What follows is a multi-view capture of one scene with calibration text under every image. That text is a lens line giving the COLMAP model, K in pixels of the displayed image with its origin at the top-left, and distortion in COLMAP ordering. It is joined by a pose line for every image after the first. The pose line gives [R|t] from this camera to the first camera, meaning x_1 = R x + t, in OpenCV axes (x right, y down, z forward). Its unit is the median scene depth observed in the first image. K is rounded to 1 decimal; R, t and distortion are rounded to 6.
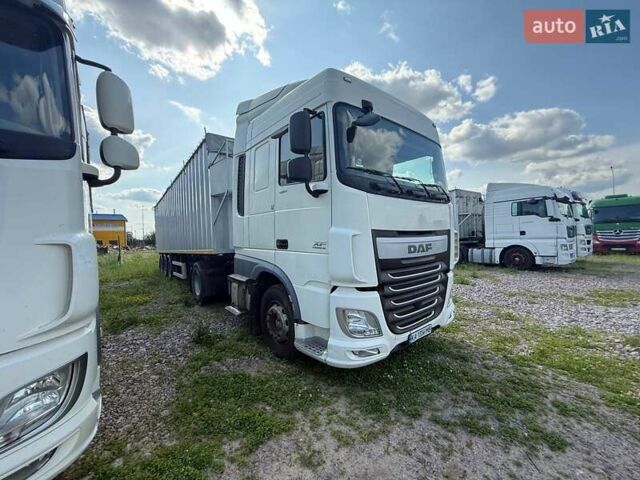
lens RADIAL K [[257.3, 0, 318.1], [0, 257.3, 238.8], [0, 0, 1]] dist [-0.000334, 0.000537]
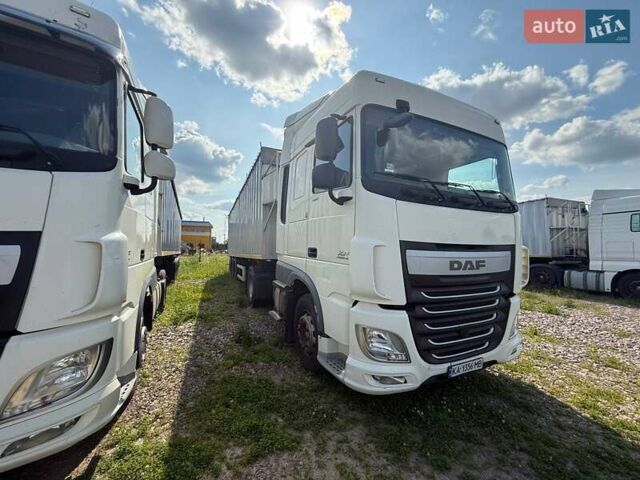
lens RADIAL K [[257.3, 0, 318.1], [0, 257.3, 238.8], [0, 0, 1]] dist [-0.000334, 0.000537]
pose [[0.966791, 0.033526, -0.253360, 0.131619], [-0.043516, 0.998476, -0.033928, 0.000594], [0.251837, 0.043827, 0.966777, 0.052973]]
